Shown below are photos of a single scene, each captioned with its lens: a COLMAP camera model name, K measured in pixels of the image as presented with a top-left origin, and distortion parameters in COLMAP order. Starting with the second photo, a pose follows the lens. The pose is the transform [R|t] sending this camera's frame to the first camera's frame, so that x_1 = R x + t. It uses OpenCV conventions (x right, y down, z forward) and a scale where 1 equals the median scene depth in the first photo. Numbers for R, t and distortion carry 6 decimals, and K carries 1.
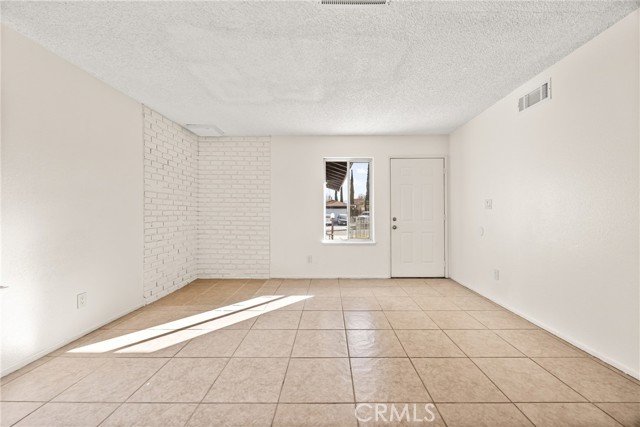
lens RADIAL K [[246.2, 0, 322.1], [0, 246.2, 214.8], [0, 0, 1]] dist [-0.000397, 0.000119]
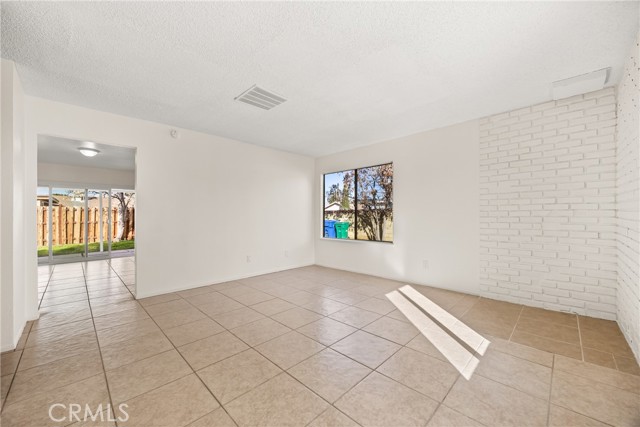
lens RADIAL K [[247.6, 0, 323.1], [0, 247.6, 215.3], [0, 0, 1]] dist [-0.001199, -0.000139]
pose [[-0.680125, 0.004315, -0.733083, 0.531495], [0.003254, 0.999991, 0.002867, -0.006741], [0.733089, -0.000435, -0.680133, 1.118864]]
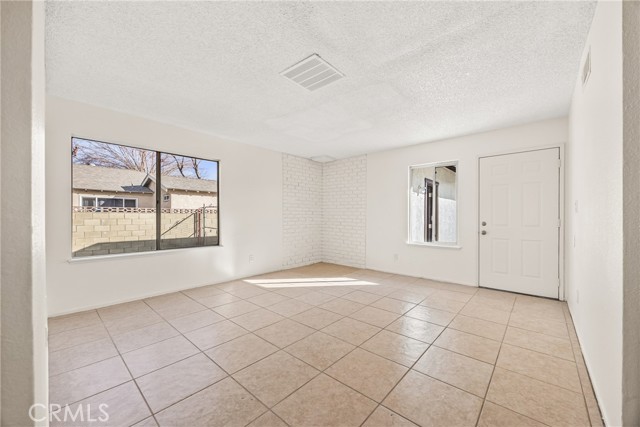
lens RADIAL K [[241.8, 0, 320.3], [0, 241.8, 221.6], [0, 0, 1]] dist [0.000186, 0.000108]
pose [[0.756741, 0.018832, -0.653443, 0.518965], [-0.008884, 0.999789, 0.018526, -0.001234], [0.653654, -0.008215, 0.756749, -0.096749]]
